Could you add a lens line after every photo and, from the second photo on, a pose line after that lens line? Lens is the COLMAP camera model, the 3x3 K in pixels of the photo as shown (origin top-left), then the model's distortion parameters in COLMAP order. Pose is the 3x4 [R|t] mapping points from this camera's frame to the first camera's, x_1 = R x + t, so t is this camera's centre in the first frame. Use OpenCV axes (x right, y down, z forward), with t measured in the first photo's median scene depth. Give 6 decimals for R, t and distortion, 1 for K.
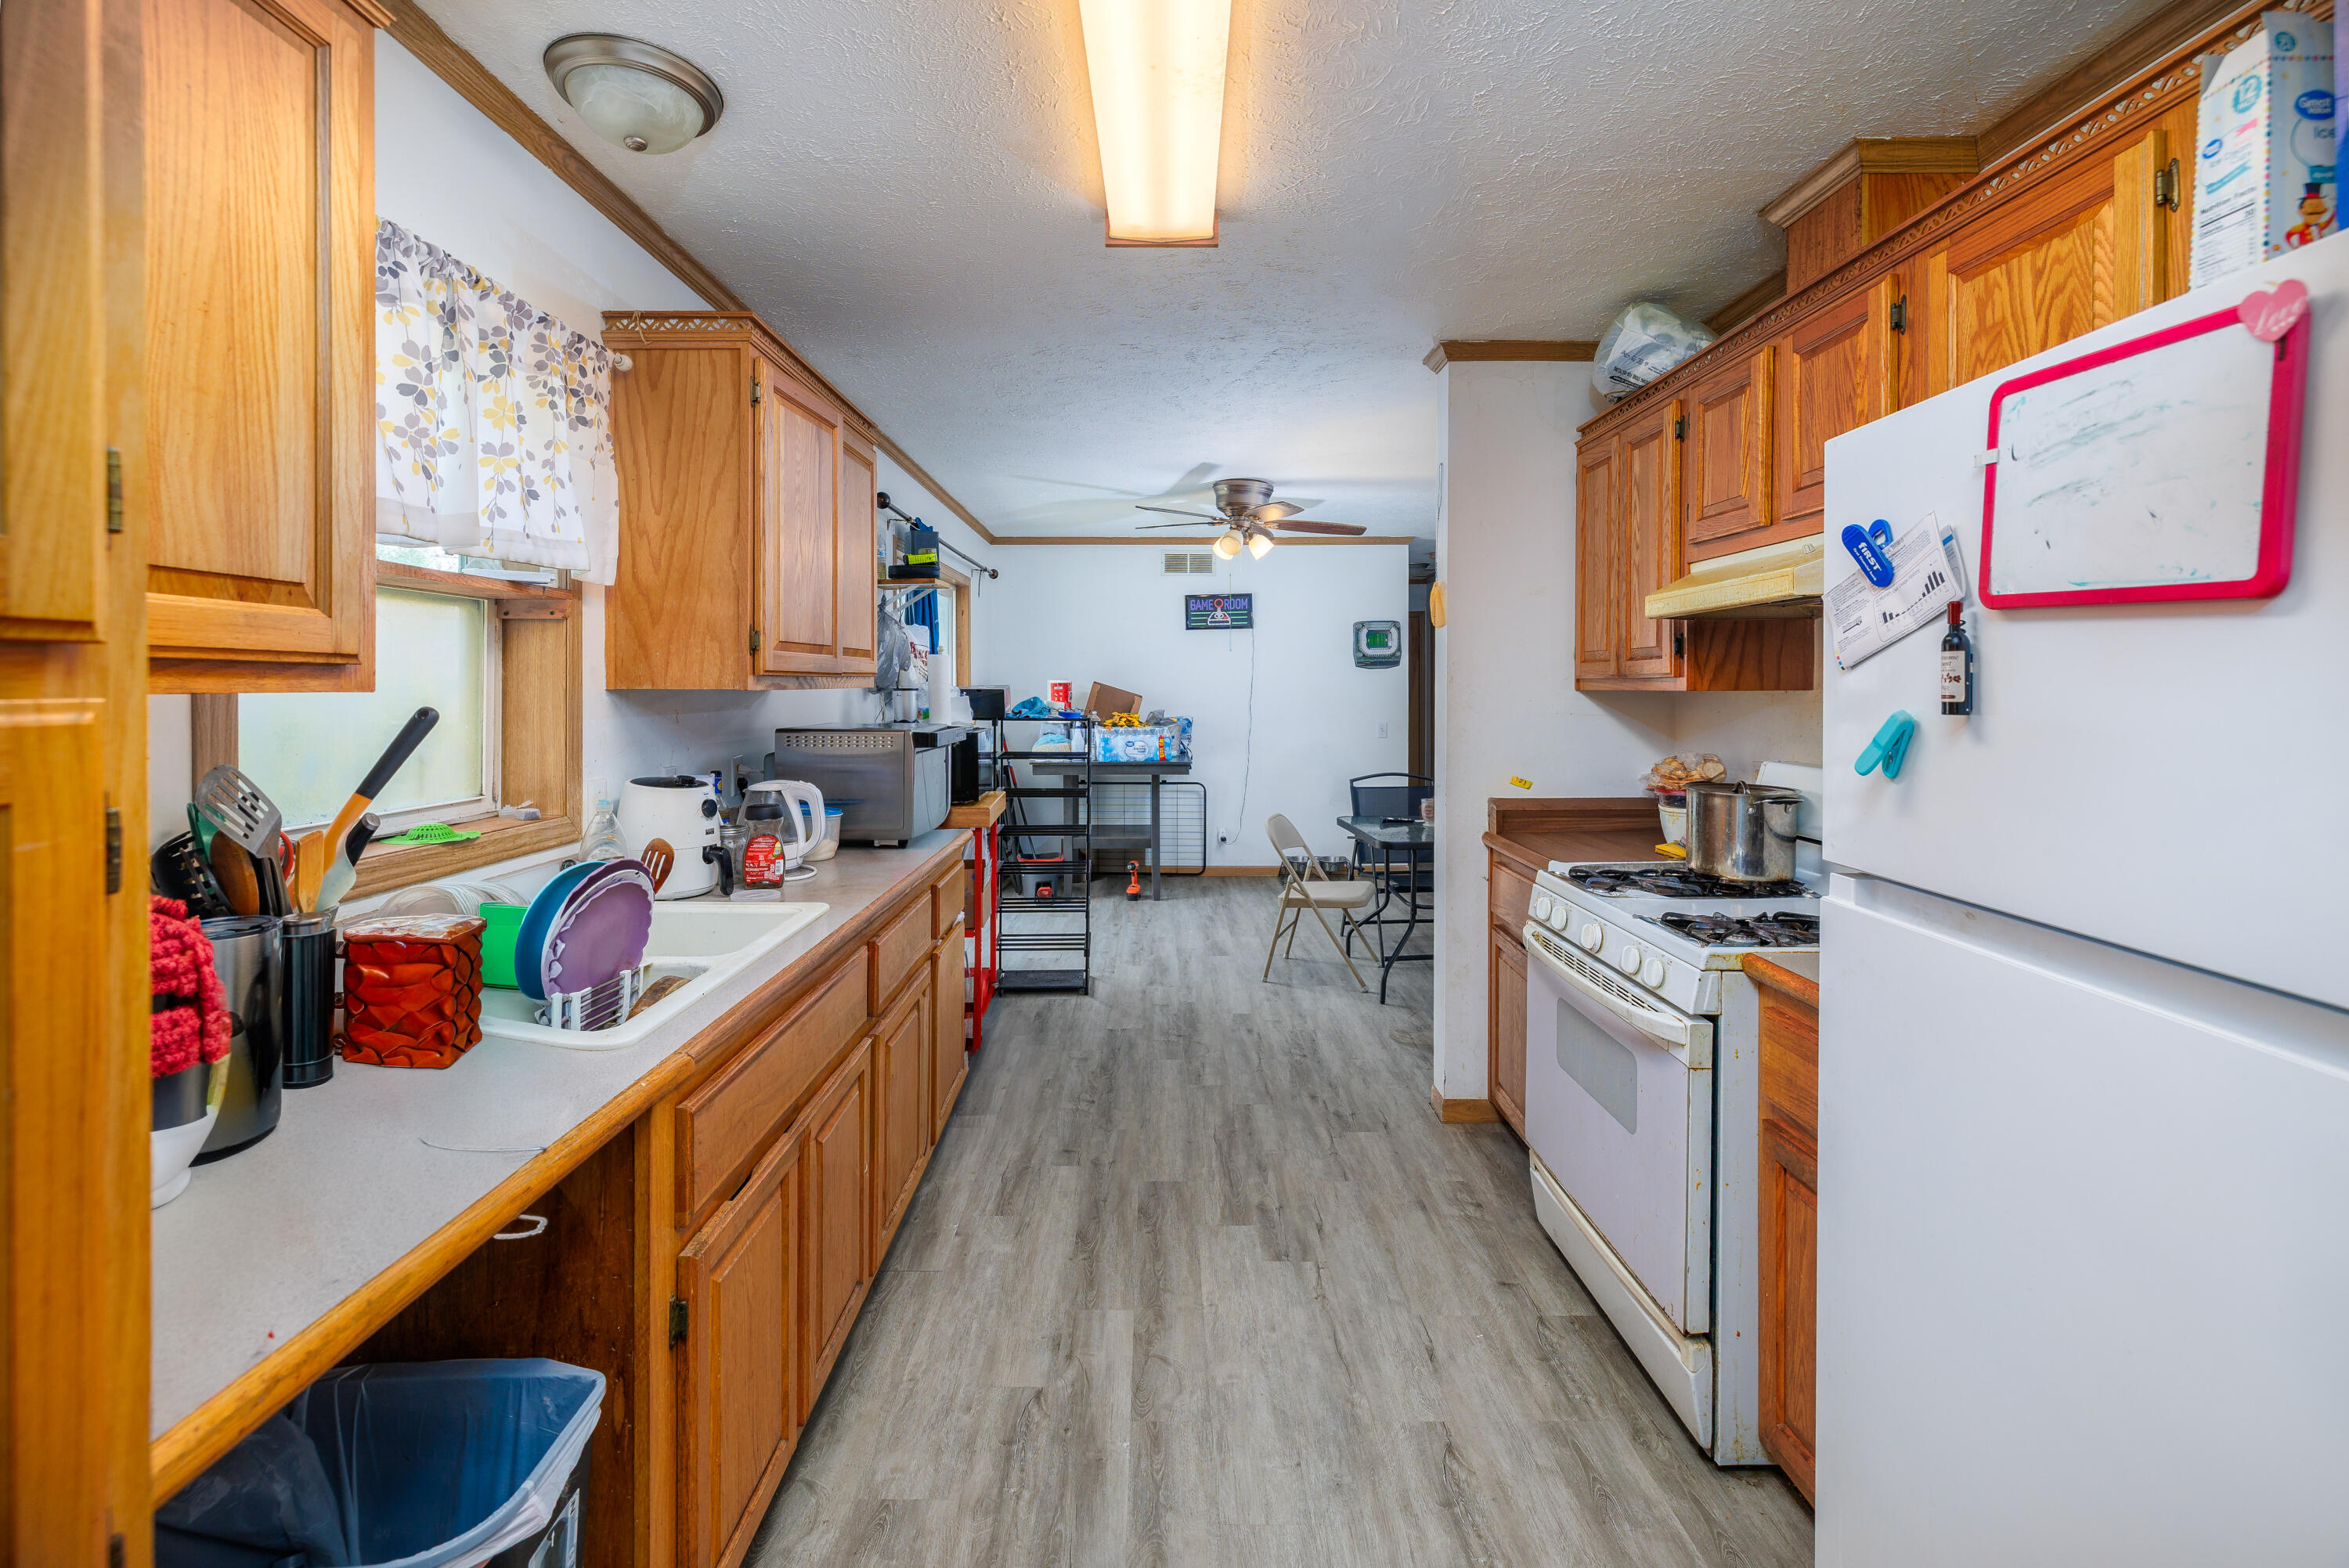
lens RADIAL K [[1023.3, 0, 1179.4], [0, 1023.3, 686.4], [0, 0, 1]] dist [-0.004172, -0.000374]
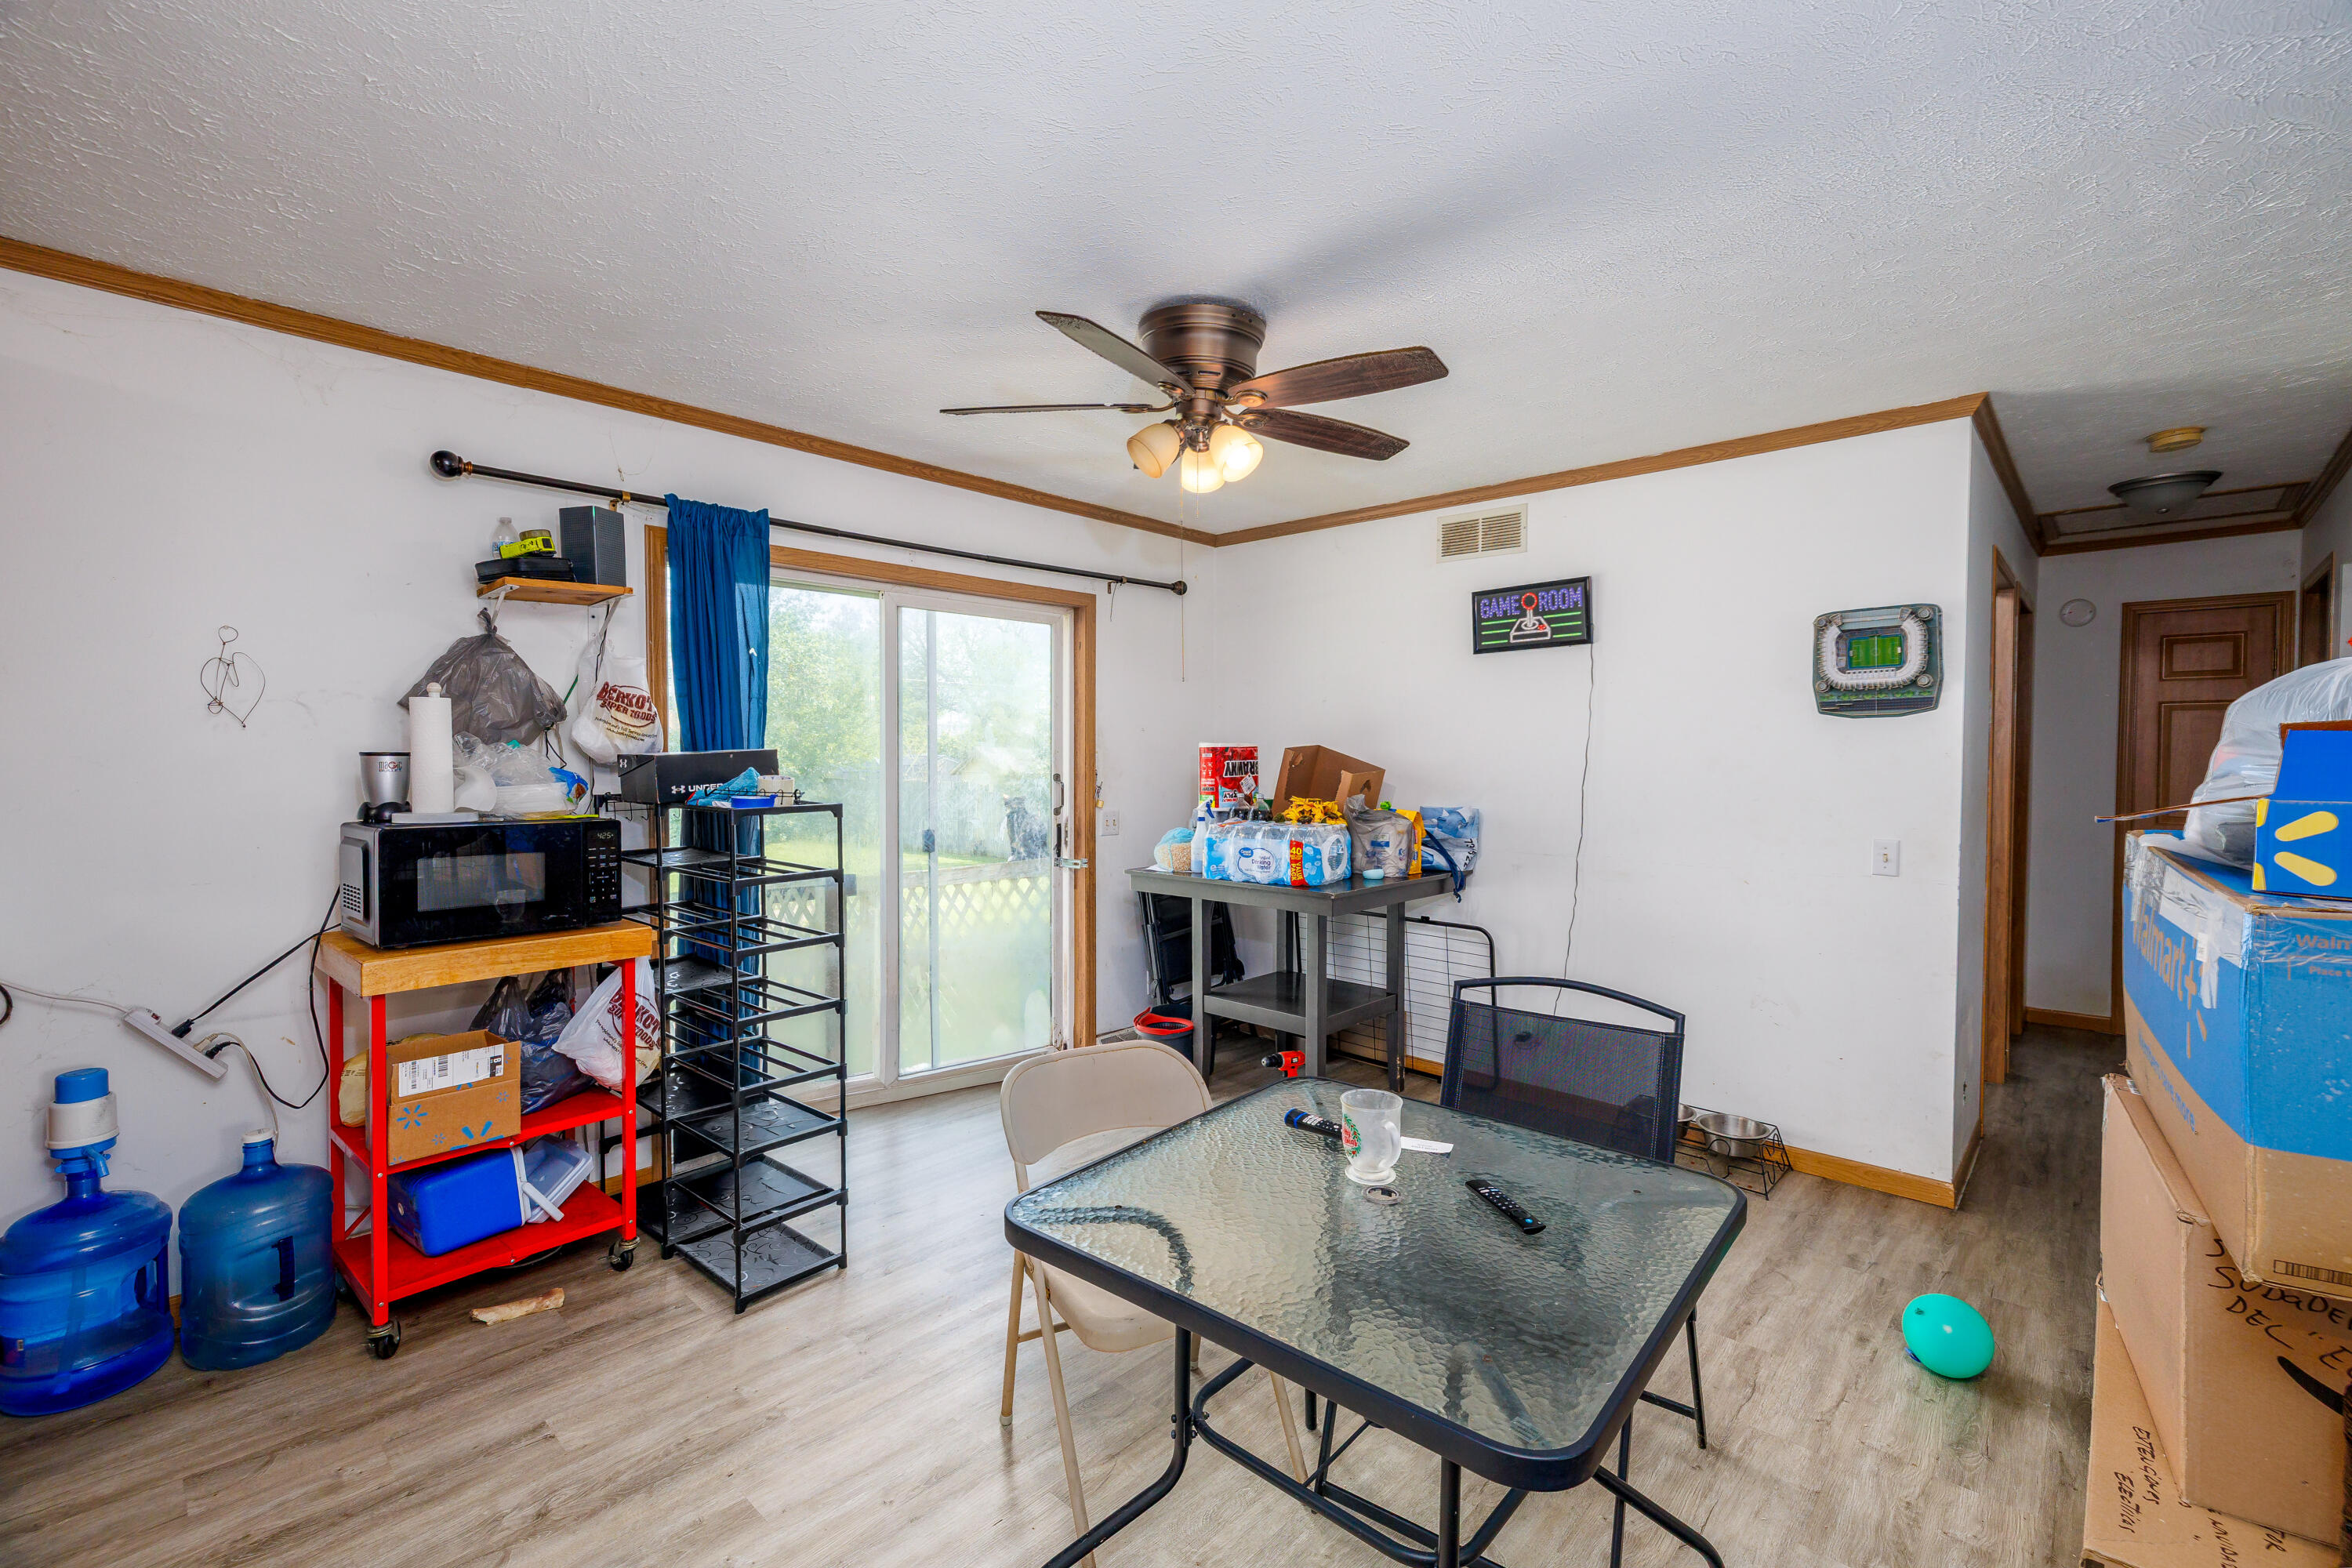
lens RADIAL K [[1024.7, 0, 1171.5], [0, 1024.7, 788.3], [0, 0, 1]] dist [-0.004172, -0.000374]
pose [[0.723721, 0.031110, -0.689392, 0.323299], [-0.003809, 0.999148, 0.041090, -0.004056], [0.690083, -0.027112, 0.723223, 0.548577]]
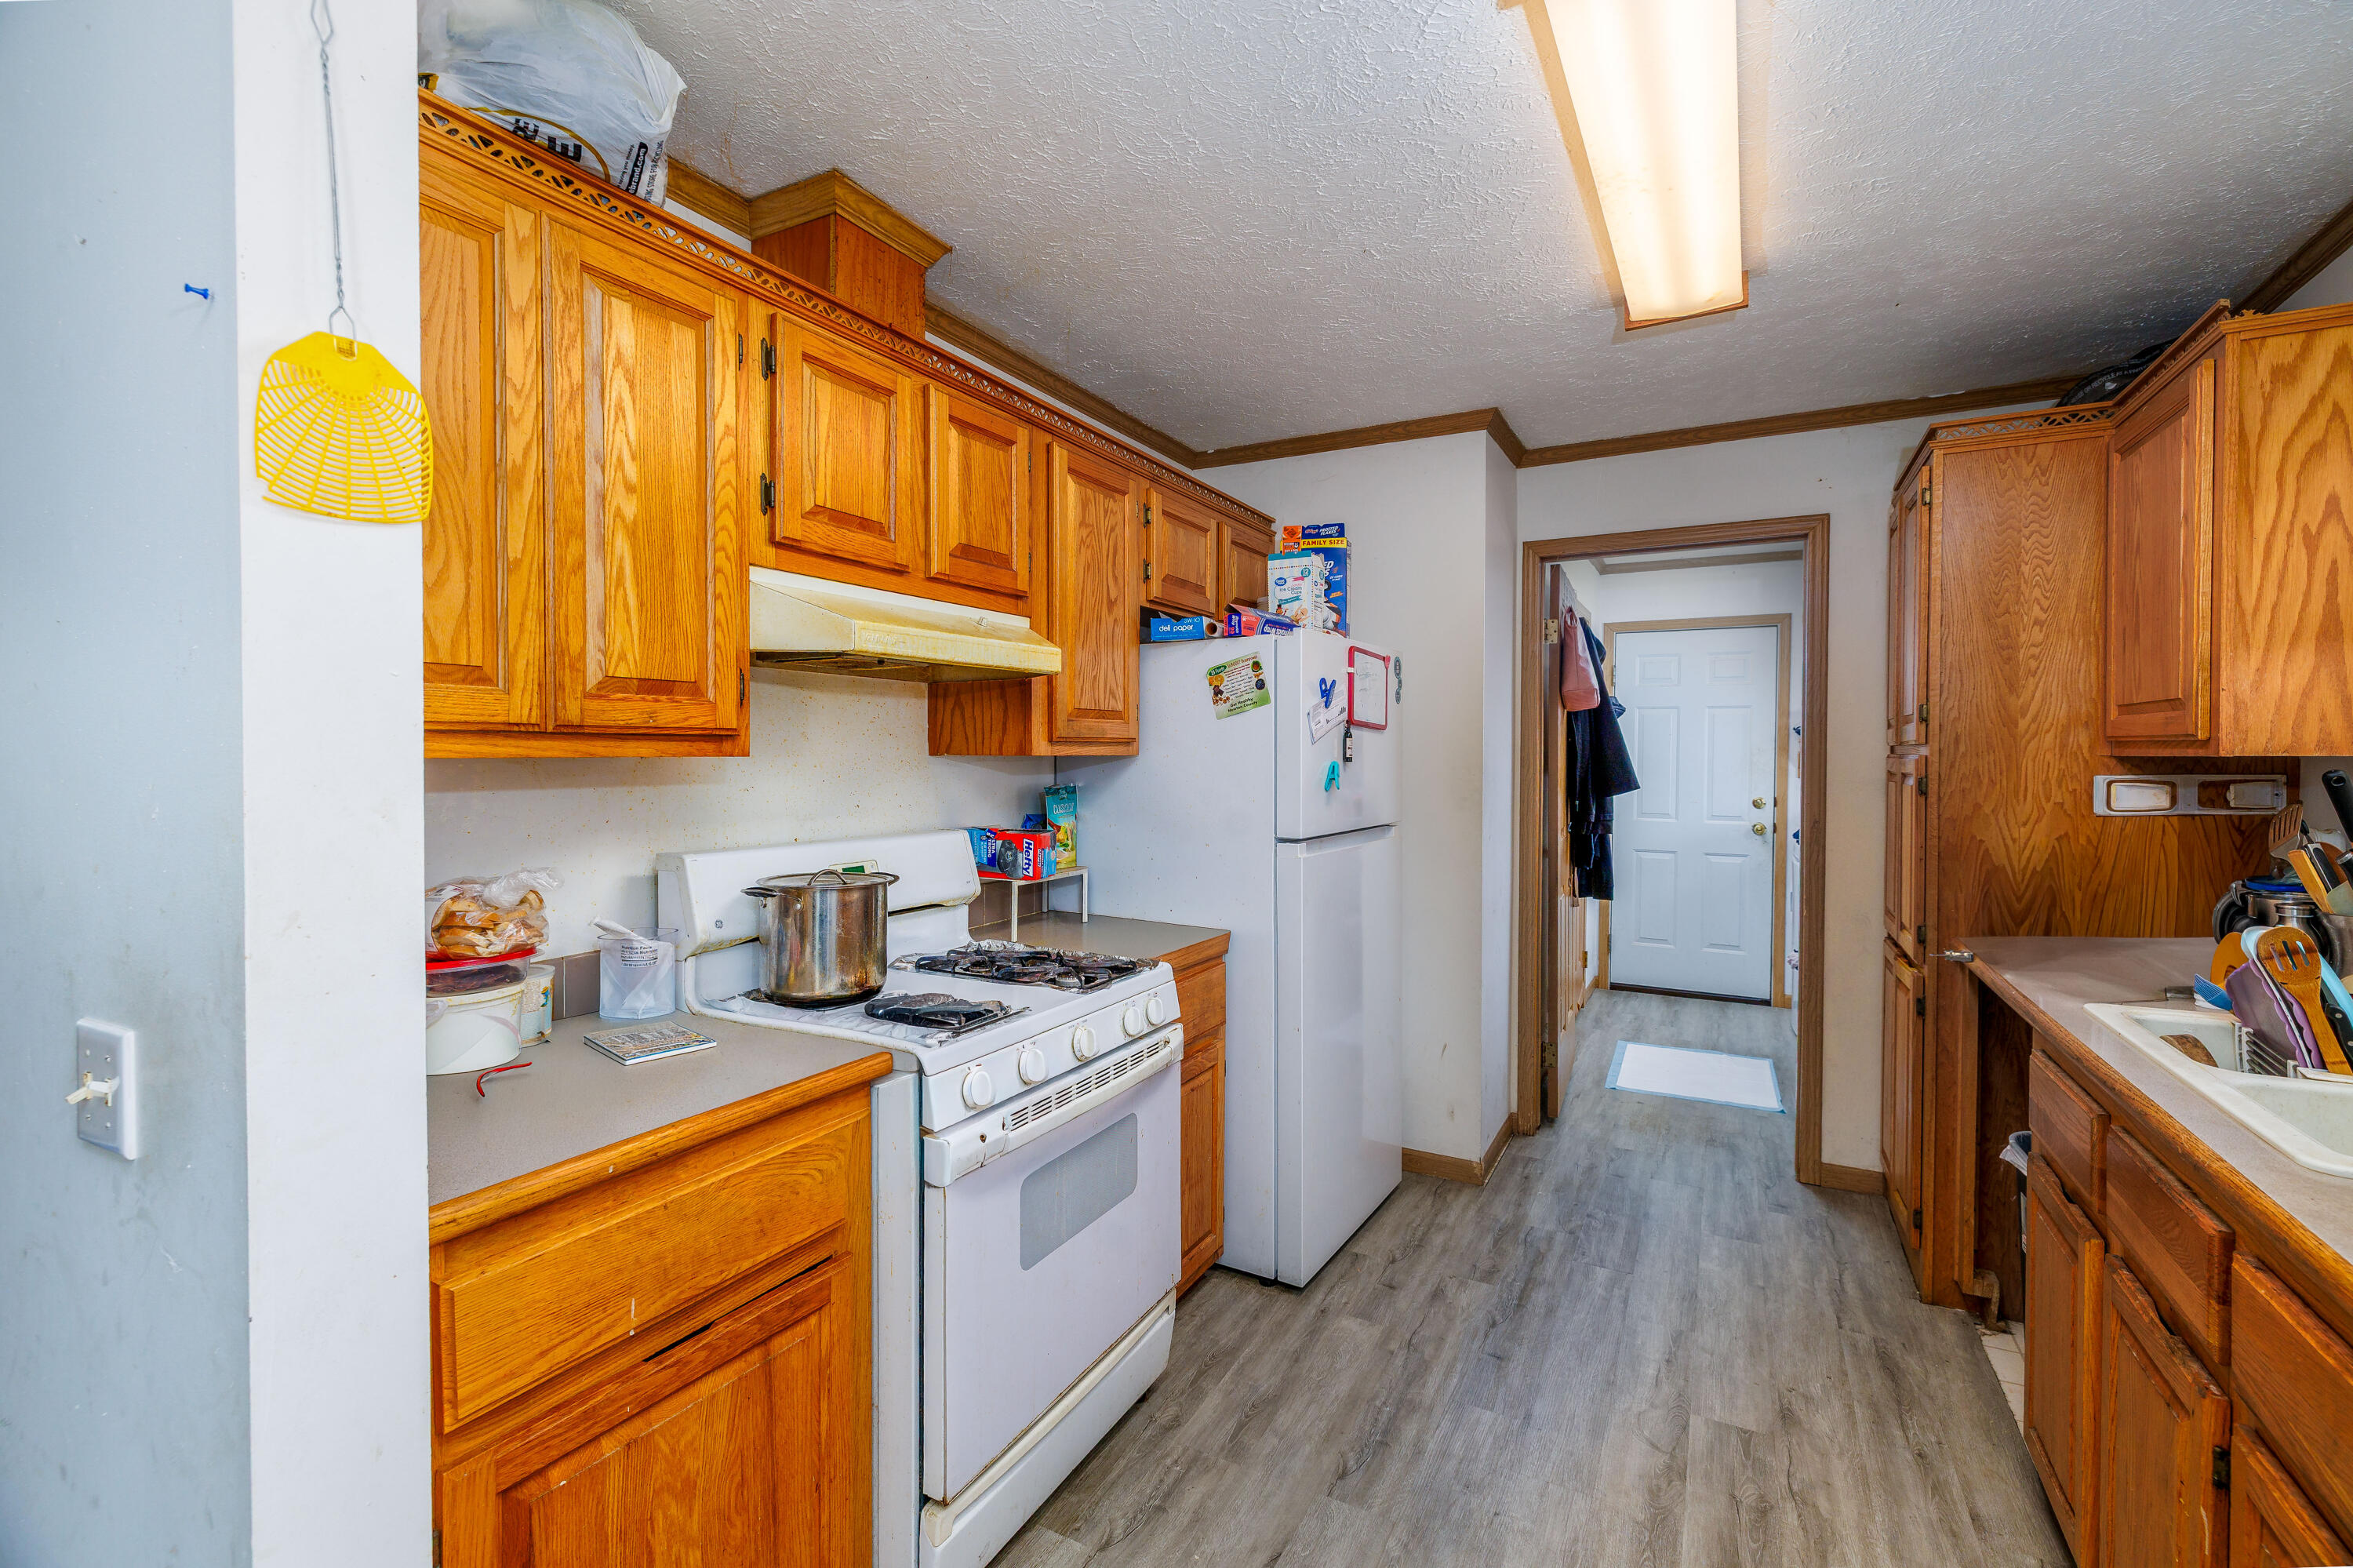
lens RADIAL K [[1025.2, 0, 1185.4], [0, 1025.2, 780.7], [0, 0, 1]] dist [-0.004172, -0.000374]
pose [[-0.871966, -0.009901, 0.489467, -0.029932], [0.002329, 0.999700, 0.024371, 0.001707], [-0.489562, 0.022391, -0.871681, 0.580310]]
